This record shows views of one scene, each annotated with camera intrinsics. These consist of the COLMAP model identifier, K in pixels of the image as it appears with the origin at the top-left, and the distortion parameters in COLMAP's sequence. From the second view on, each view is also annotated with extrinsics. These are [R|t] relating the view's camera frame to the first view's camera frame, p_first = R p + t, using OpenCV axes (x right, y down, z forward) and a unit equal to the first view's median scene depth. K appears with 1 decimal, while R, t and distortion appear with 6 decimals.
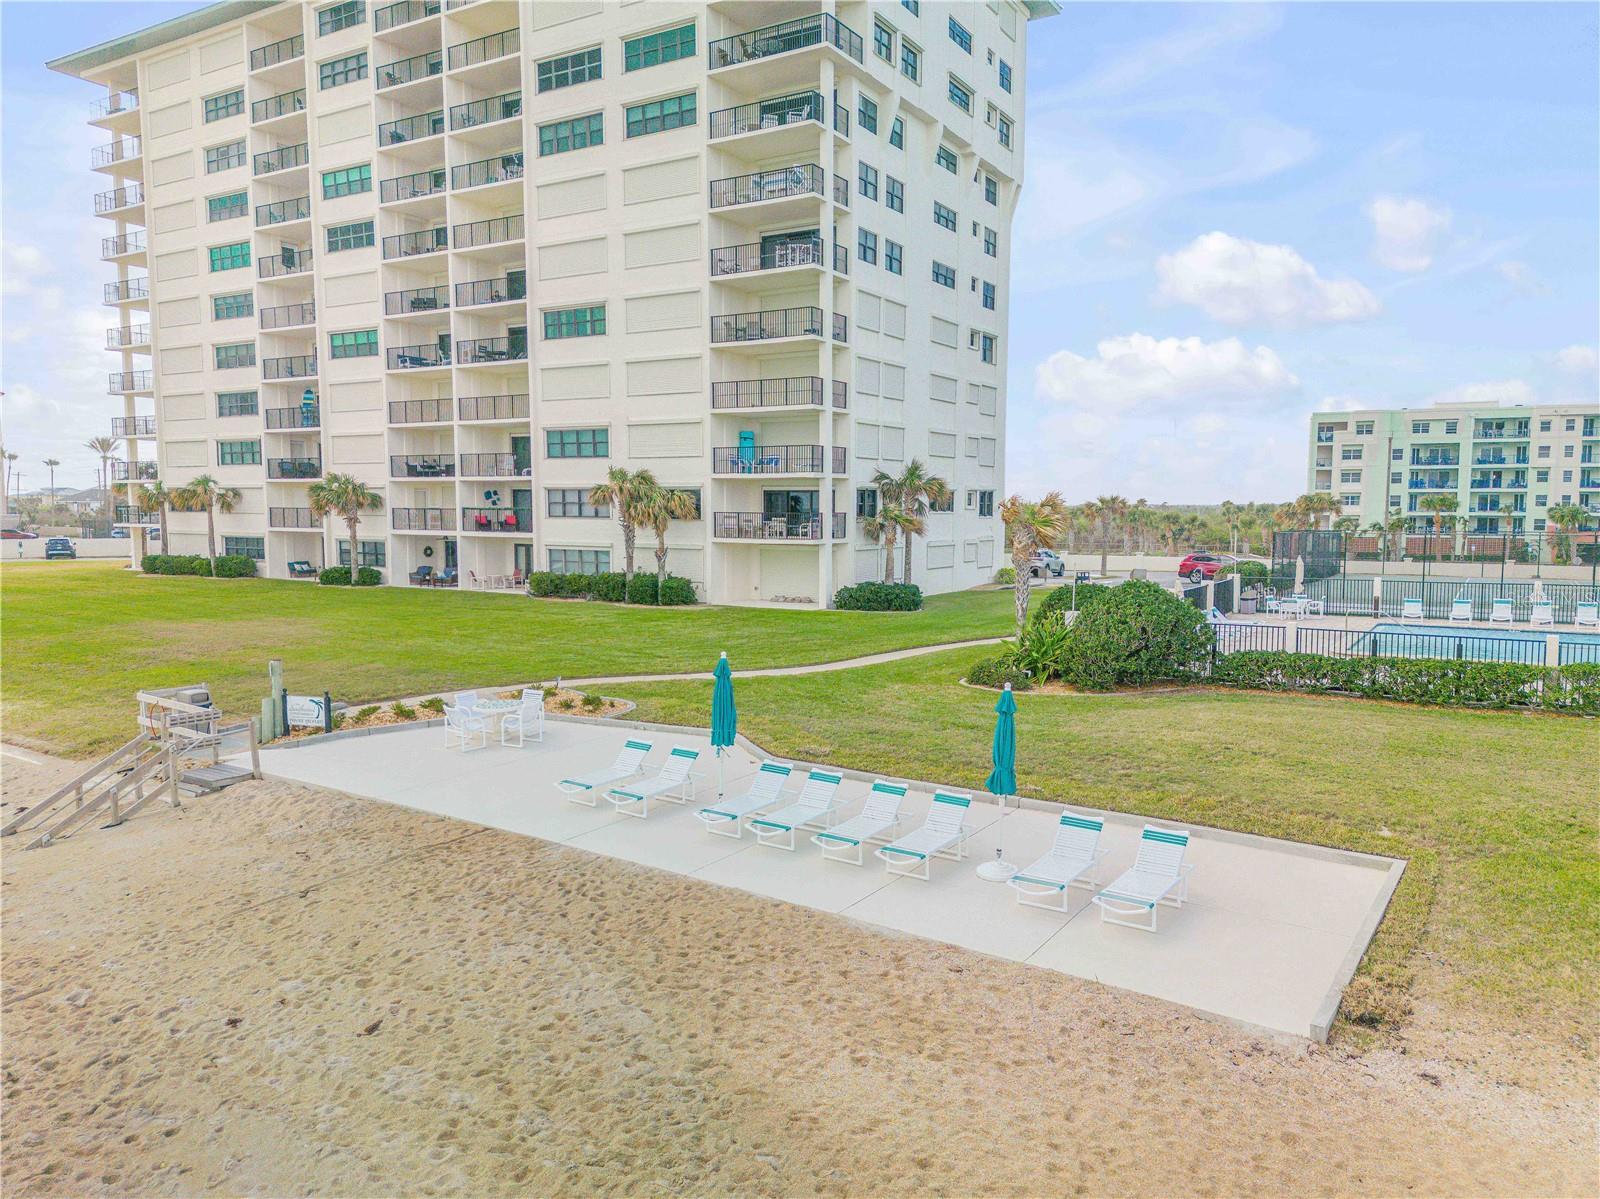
lens RADIAL K [[1135.6, 0, 802.9], [0, 1135.6, 603.0], [0, 0, 1]] dist [0.103603, -0.113027]
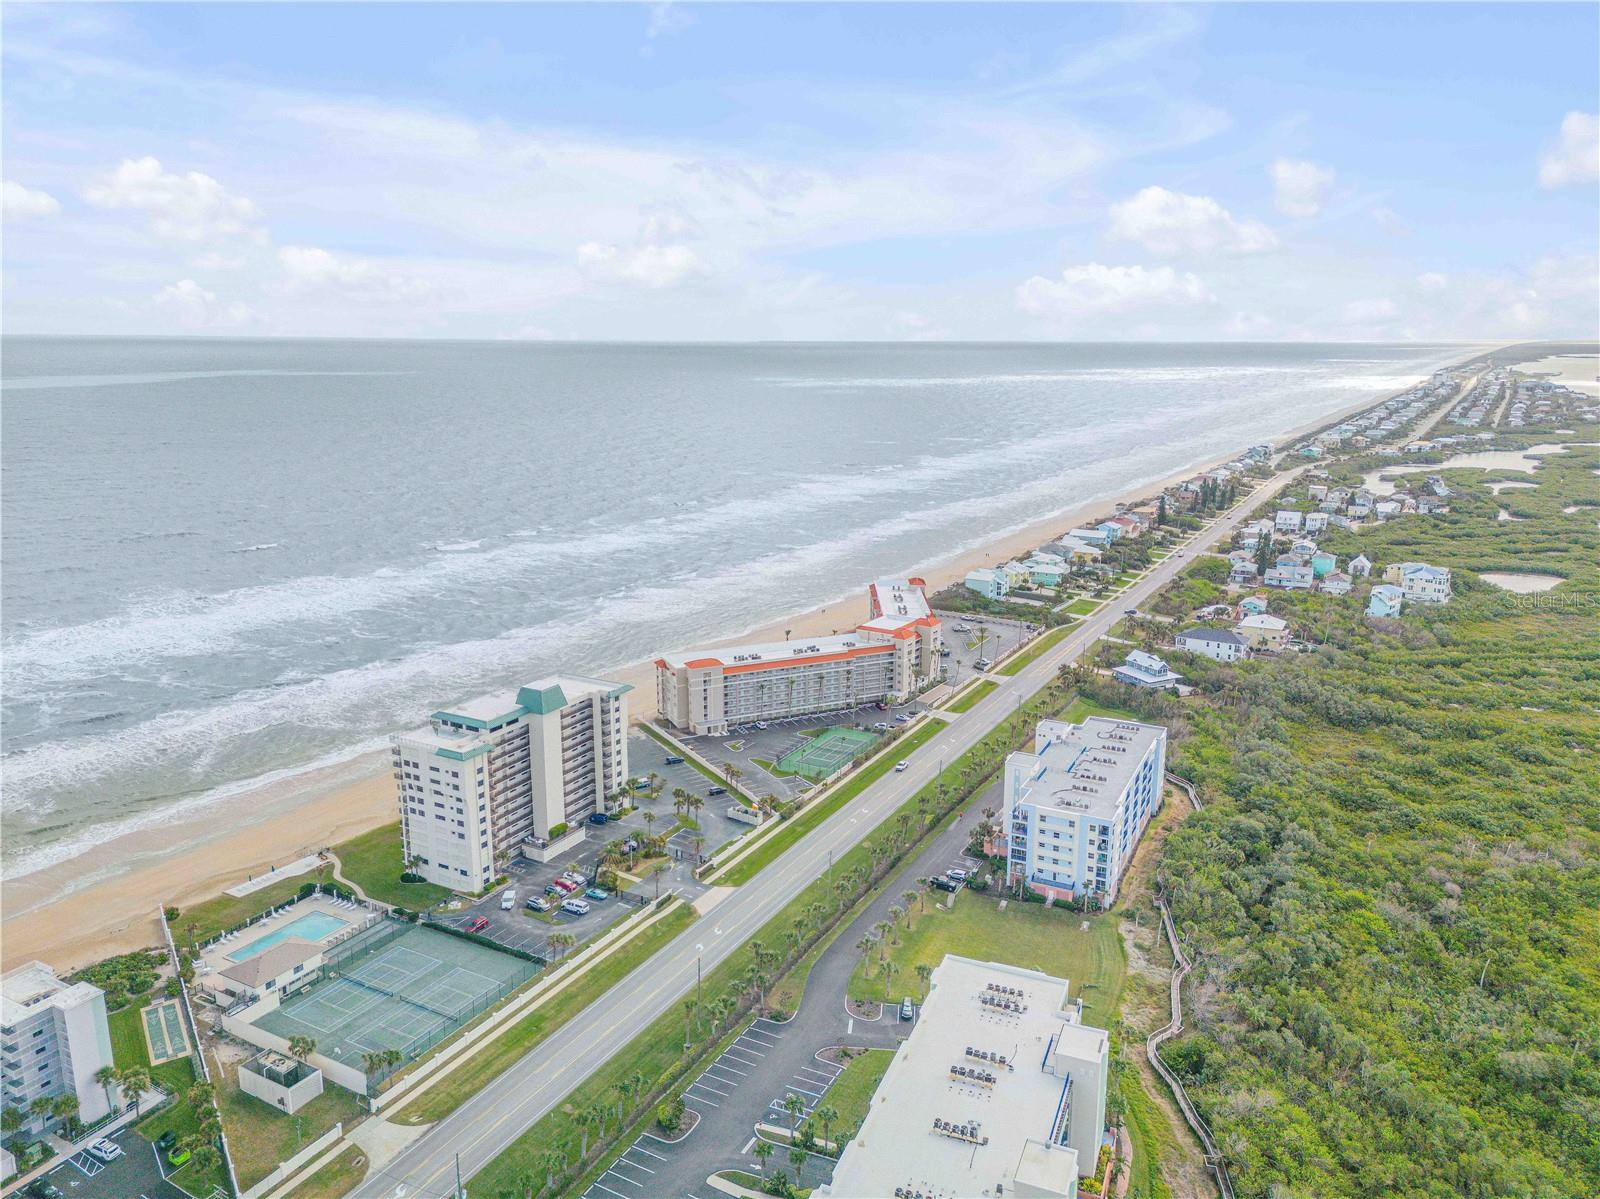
lens RADIAL K [[1145.9, 0, 805.6], [0, 1145.9, 608.2], [0, 0, 1]] dist [0.079973, -0.083139]
pose [[0.042402, 0.229487, -0.972388, 3.998925], [-0.085515, 0.970525, 0.225319, -2.032362], [0.995434, 0.073600, 0.060776, 1.941764]]
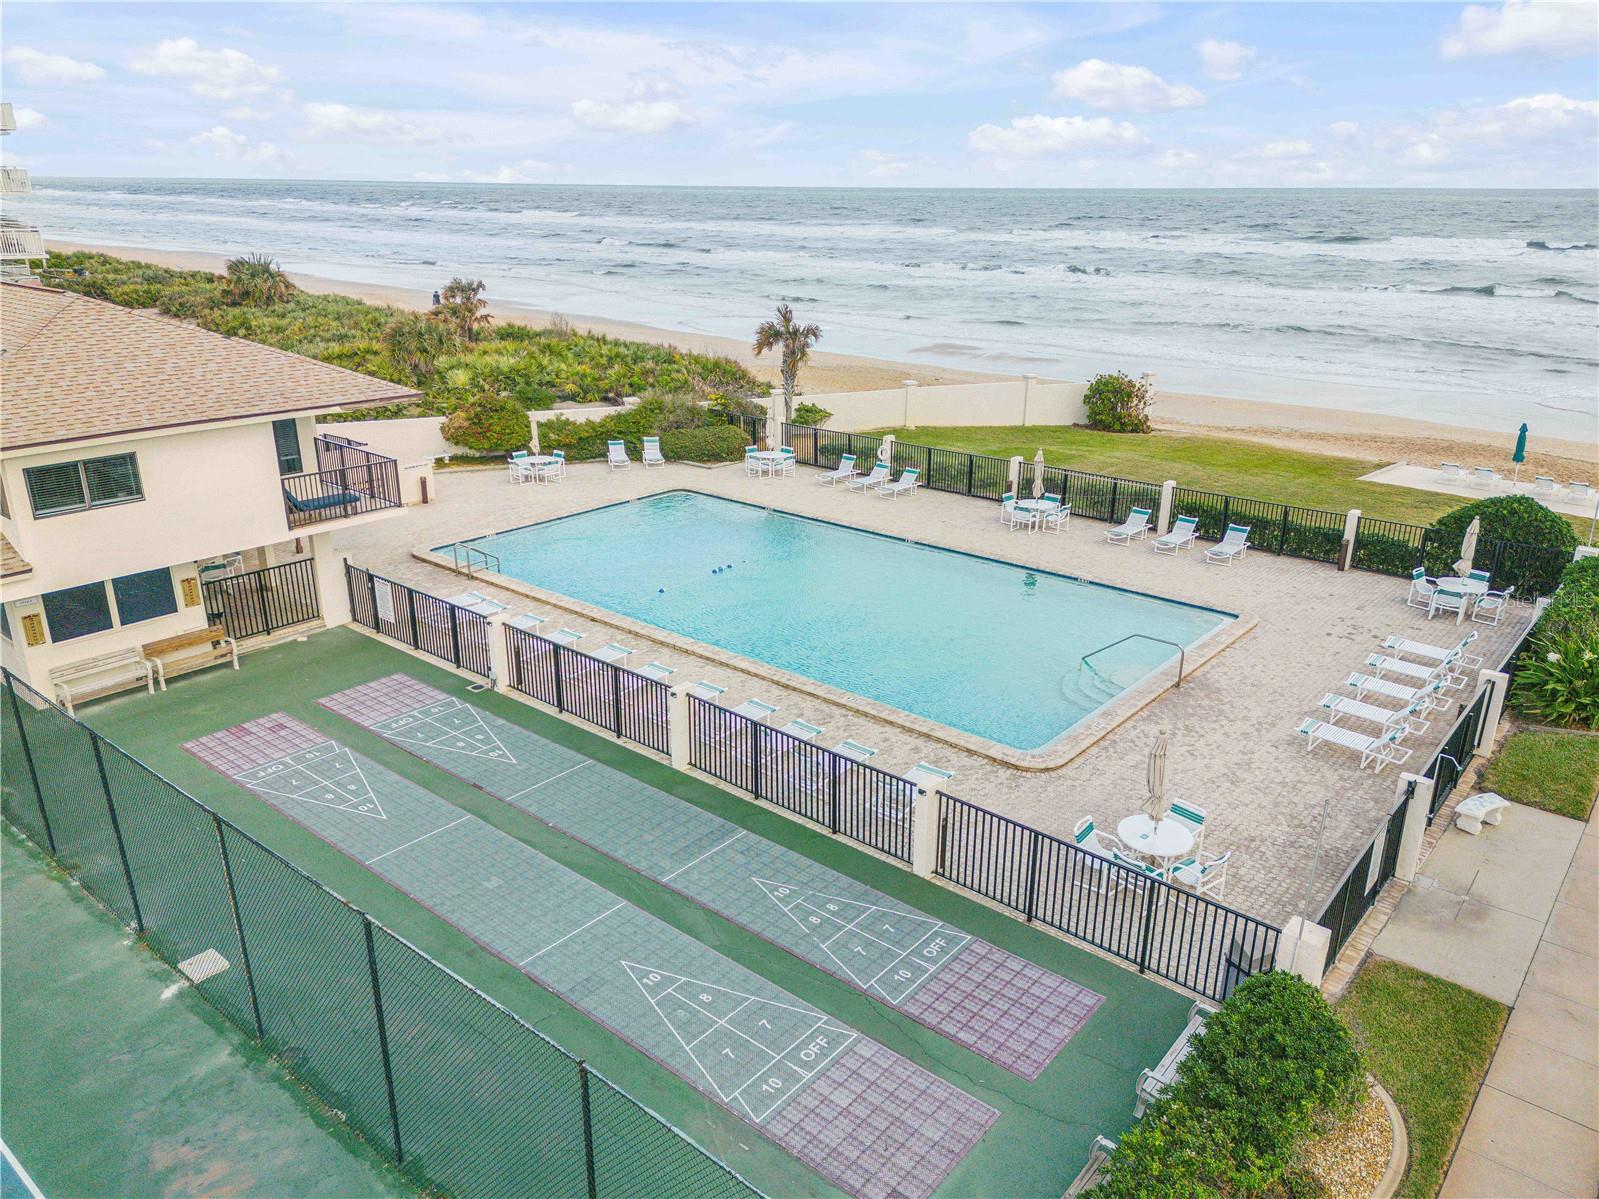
lens RADIAL K [[1146.5, 0, 803.0], [0, 1146.5, 601.0], [0, 0, 1]] dist [0.105553, -0.113165]
pose [[-0.988720, -0.061182, 0.136710, 0.386614], [0.000735, 0.910771, 0.412911, -0.183943], [-0.149774, 0.408354, -0.900453, 1.052150]]
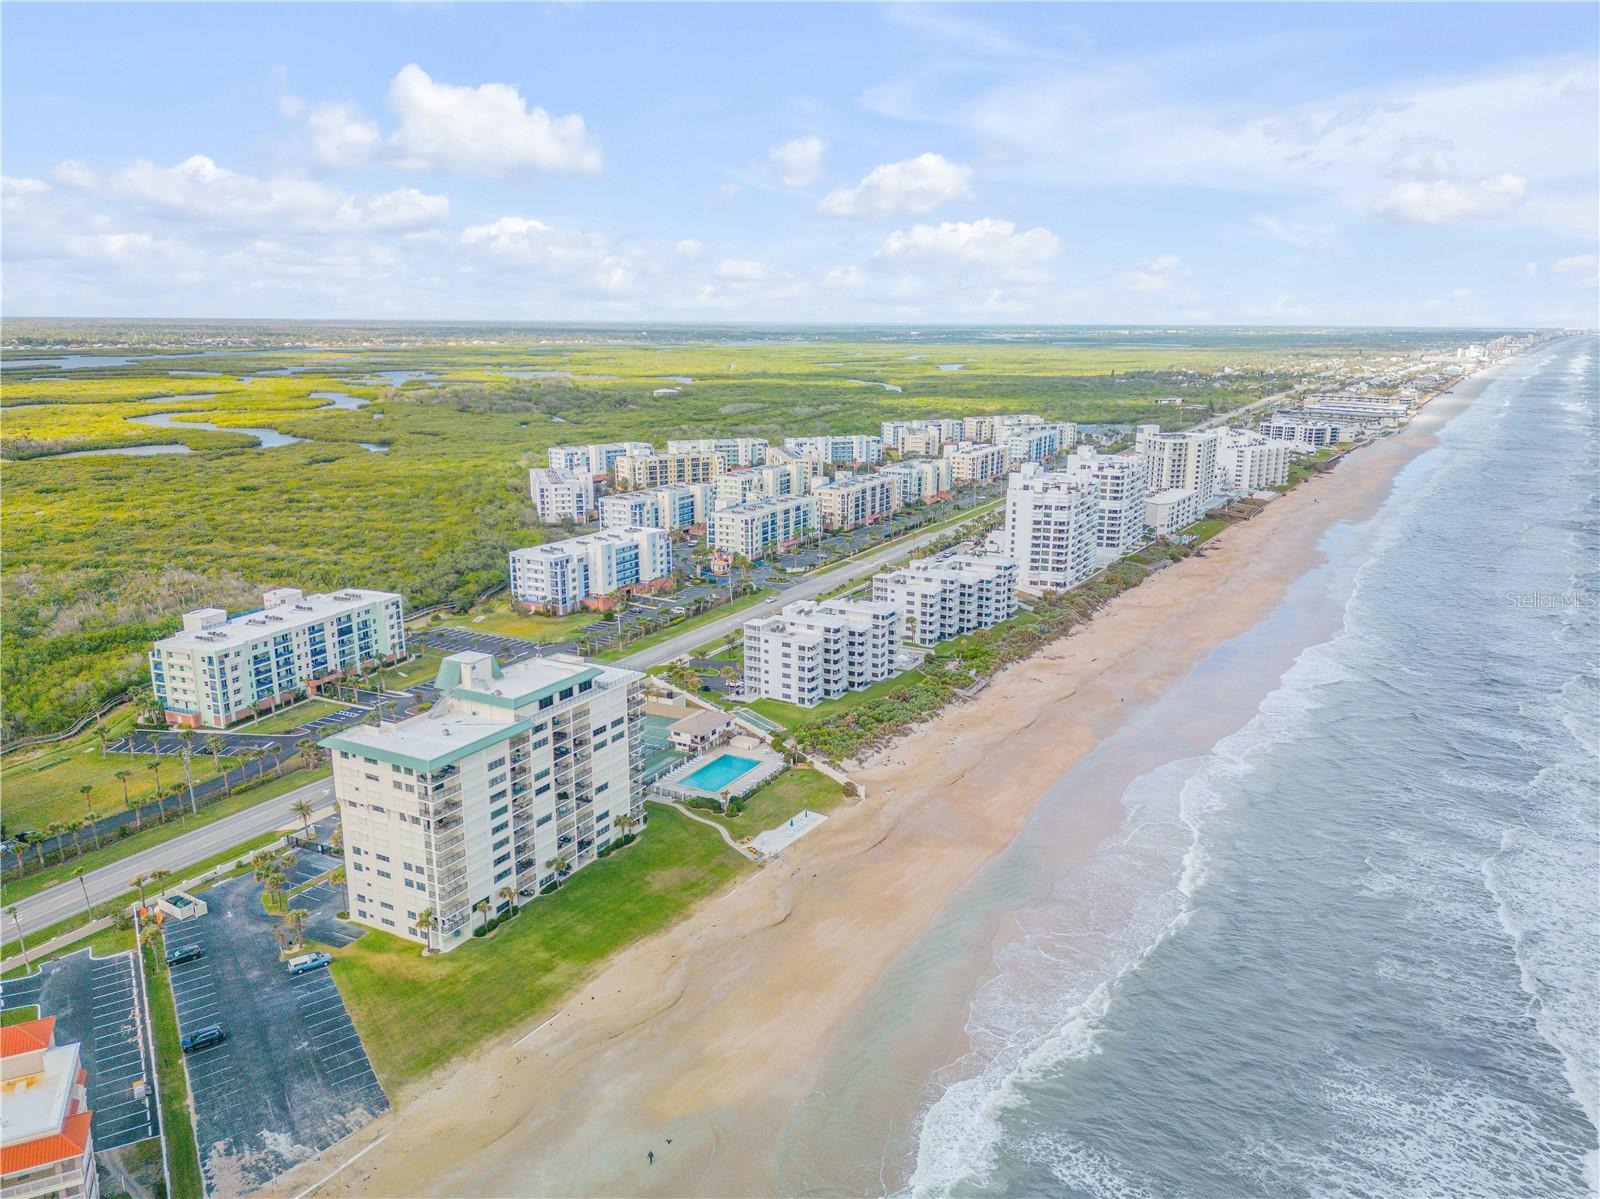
lens RADIAL K [[1147.2, 0, 803.5], [0, 1147.2, 601.0], [0, 0, 1]] dist [0.105553, -0.113165]
pose [[-0.047519, -0.241095, 0.969337, -3.518776], [0.077194, 0.966645, 0.244210, -1.599556], [-0.995883, 0.086432, -0.027323, 0.322426]]
